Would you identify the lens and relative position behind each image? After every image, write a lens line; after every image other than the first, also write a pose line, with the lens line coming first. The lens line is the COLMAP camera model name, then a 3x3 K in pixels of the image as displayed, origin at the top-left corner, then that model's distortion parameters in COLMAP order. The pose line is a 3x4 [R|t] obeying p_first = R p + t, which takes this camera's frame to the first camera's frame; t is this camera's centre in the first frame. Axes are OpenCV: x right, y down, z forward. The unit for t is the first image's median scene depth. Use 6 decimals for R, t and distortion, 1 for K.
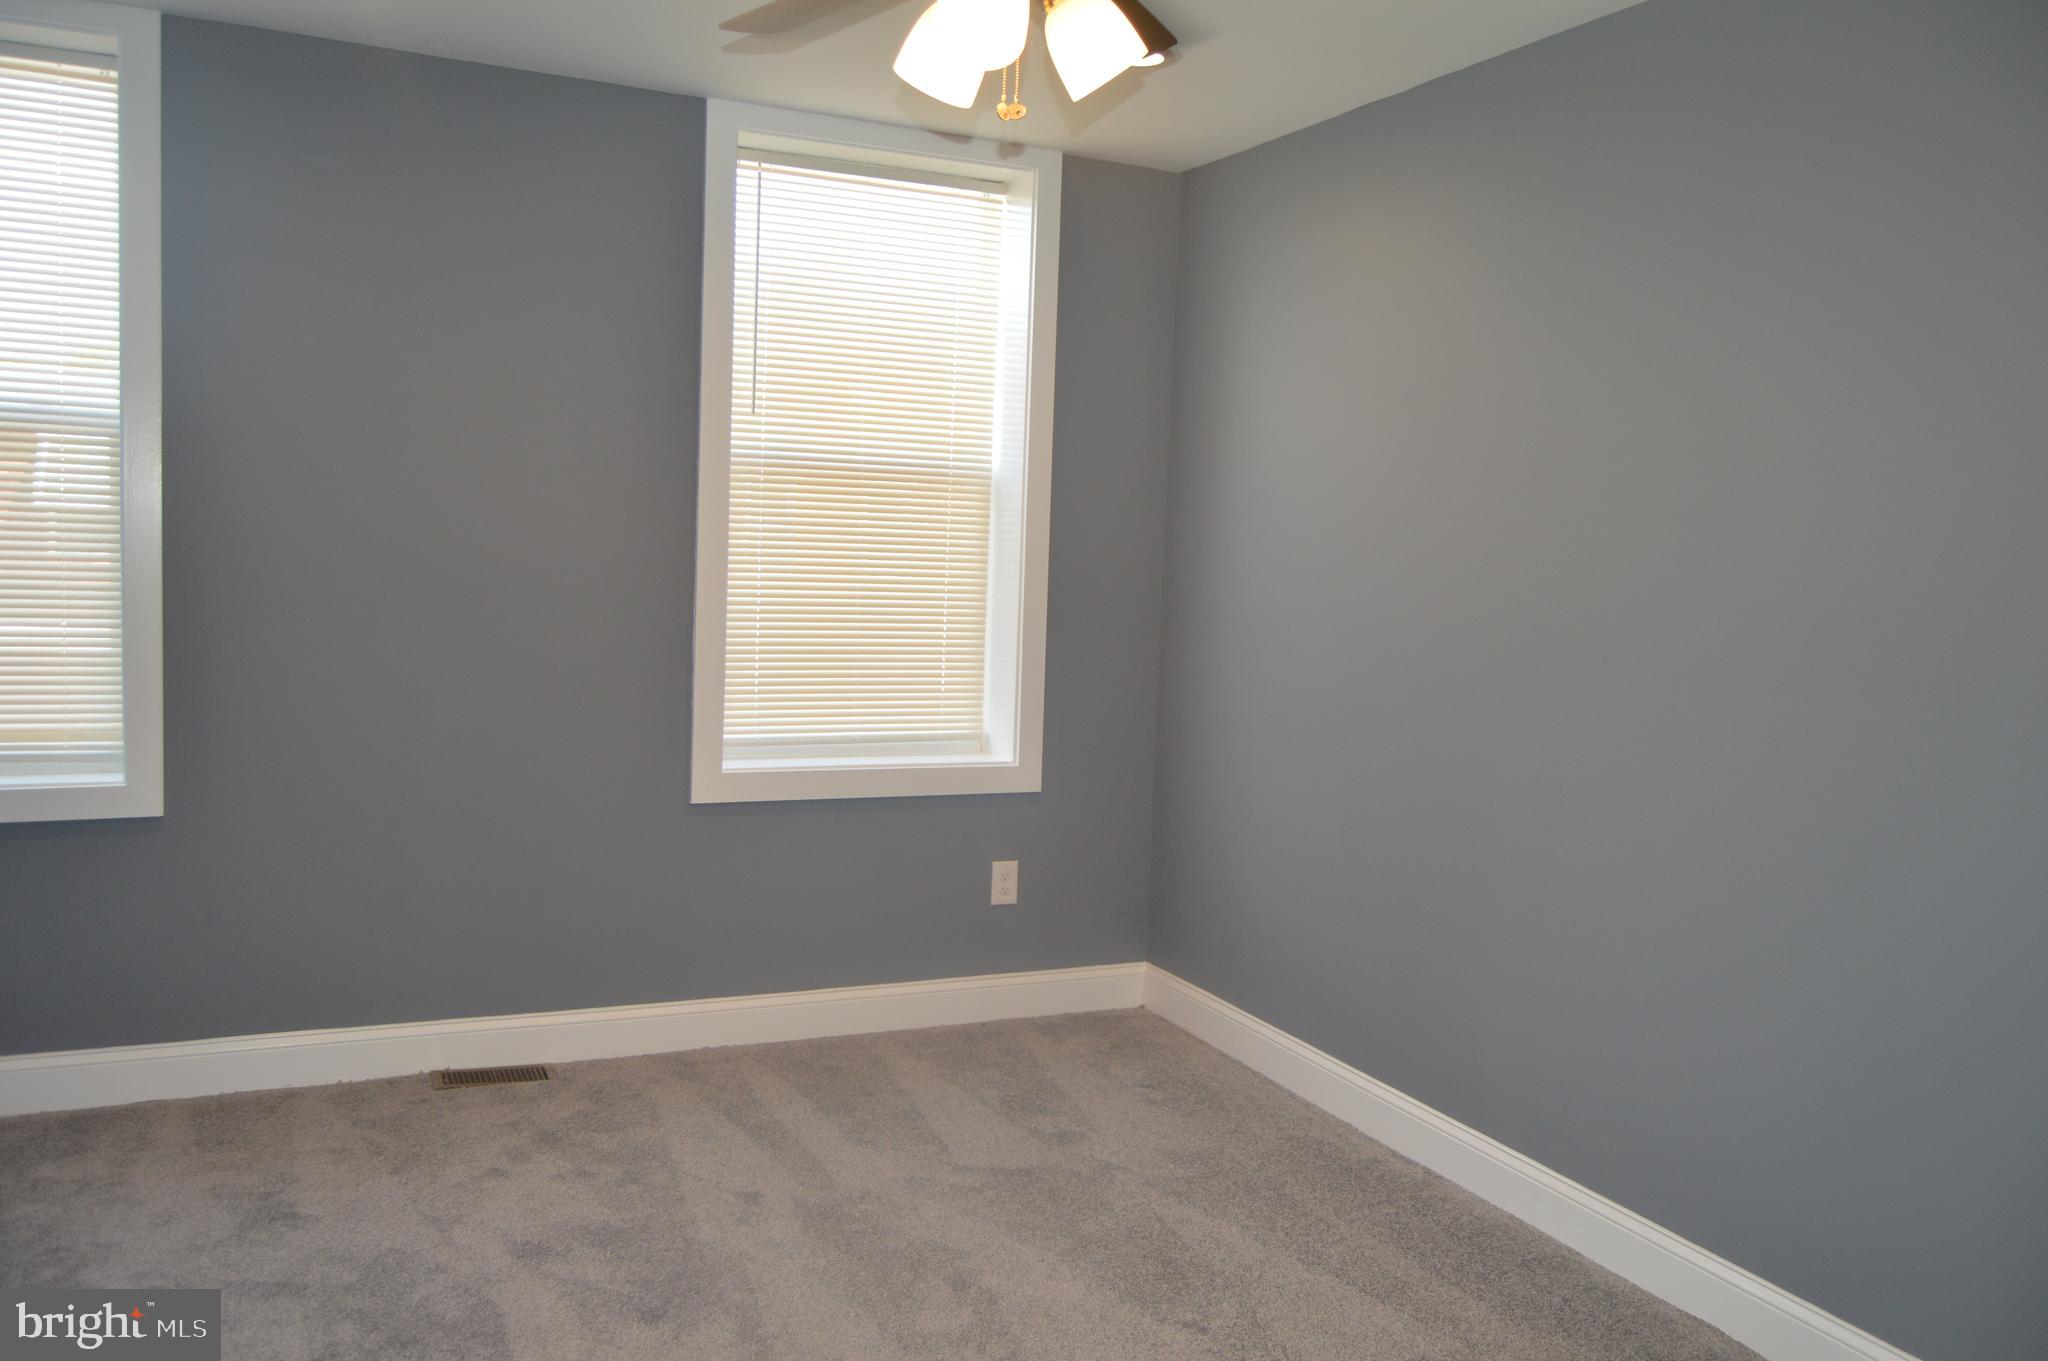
lens RADIAL K [[1601.7, 0, 1025.3], [0, 1601.7, 682.2], [0, 0, 1]] dist [-0.014976, 0.006361]
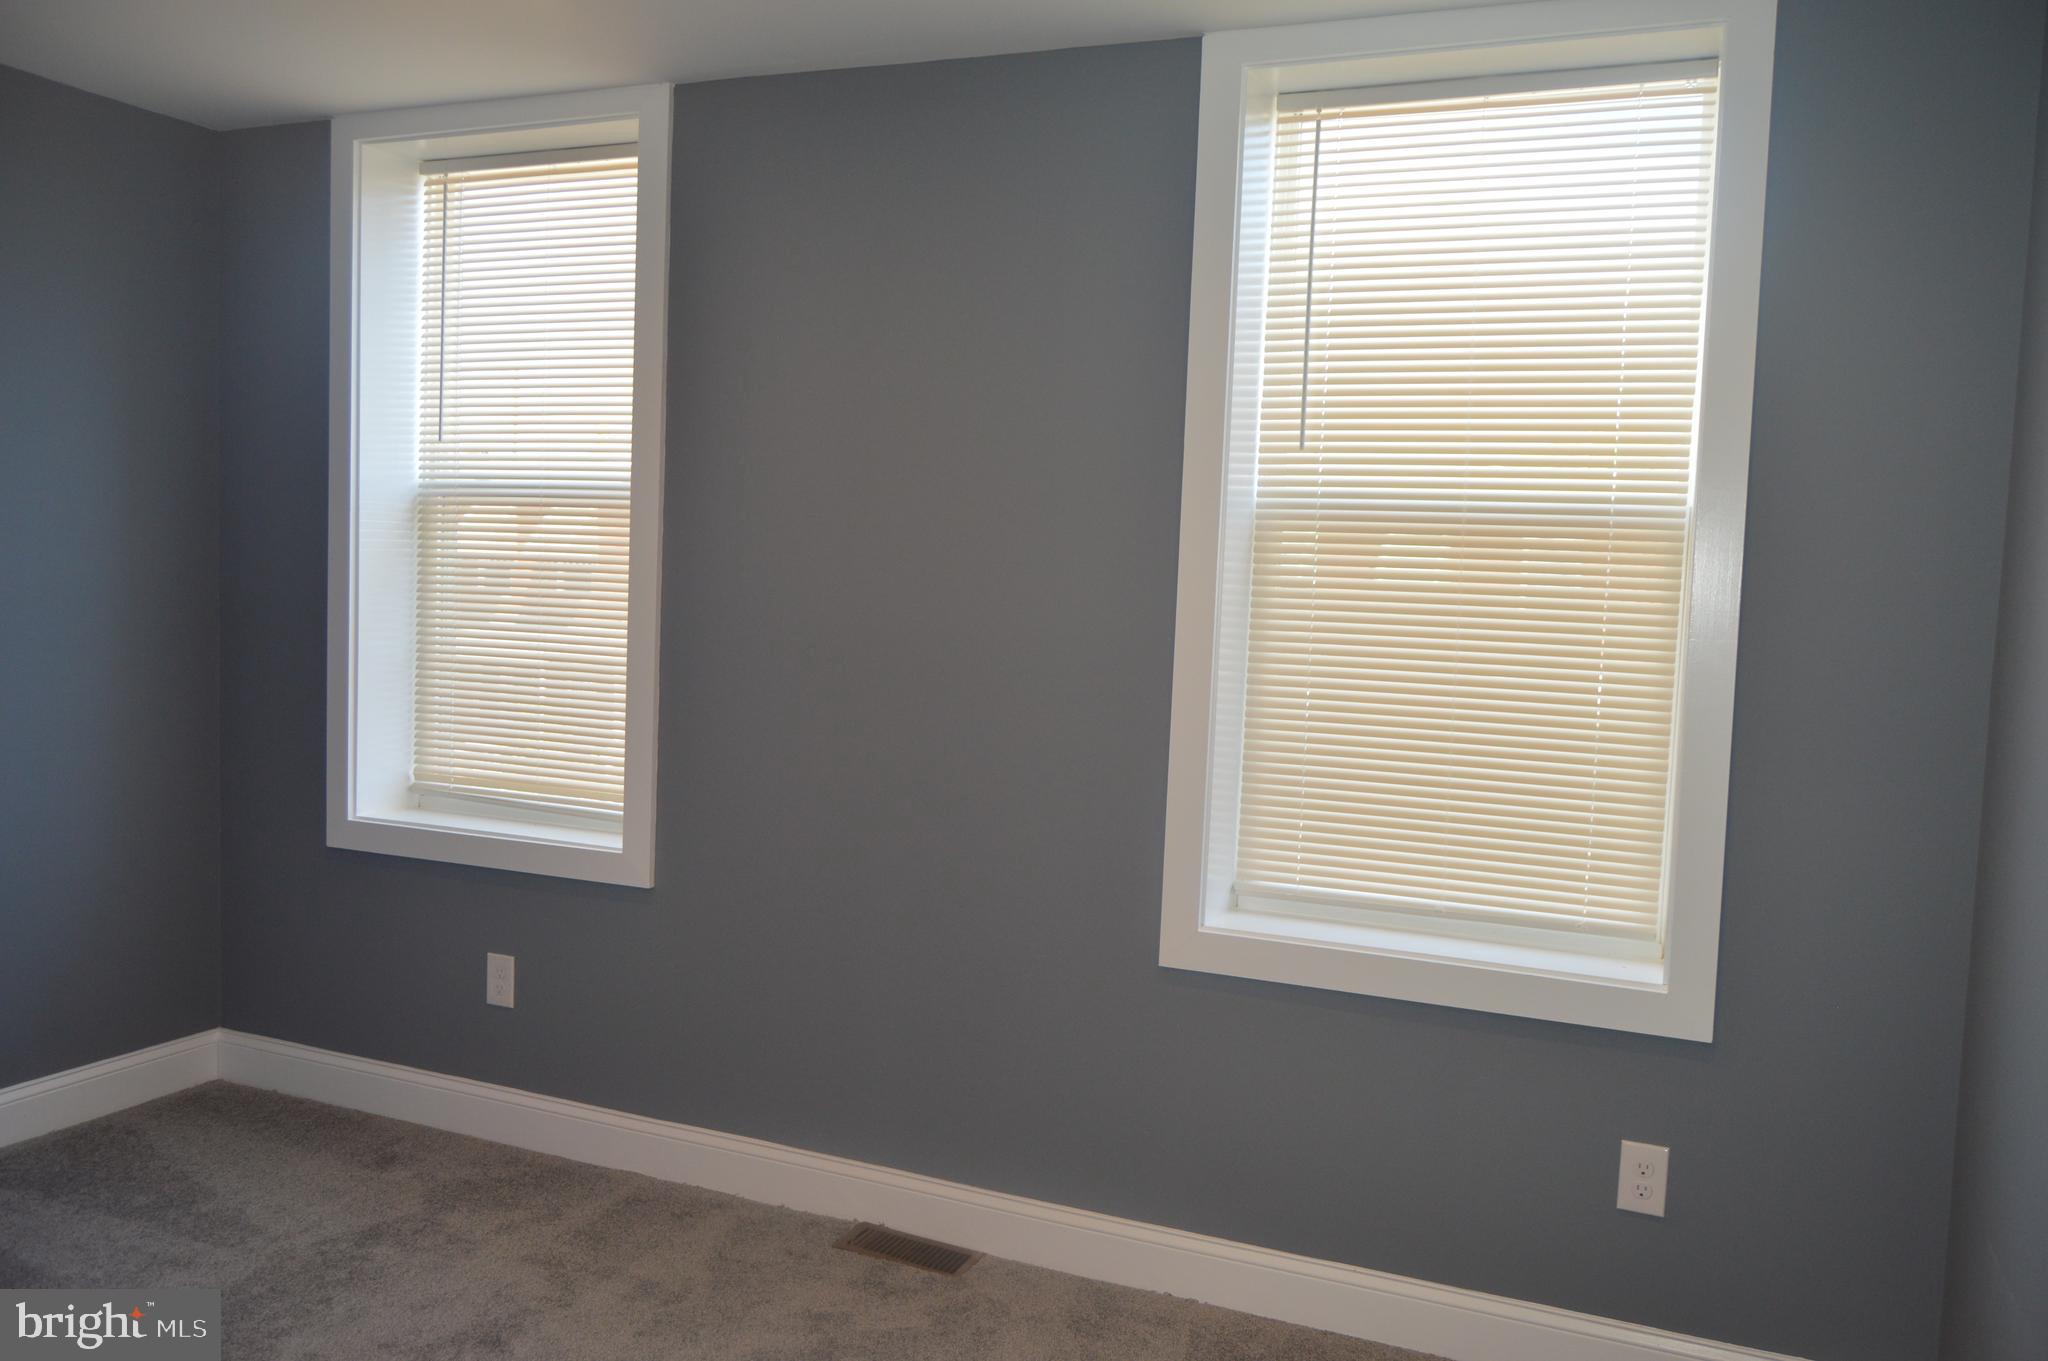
lens RADIAL K [[1601.7, 0, 1027.1], [0, 1601.7, 670.9], [0, 0, 1]] dist [-0.014976, 0.006361]
pose [[0.671650, 0.036983, -0.739945, 0.317939], [-0.080628, 0.996470, -0.023381, -0.041755], [0.736468, 0.075364, 0.672261, 0.455217]]
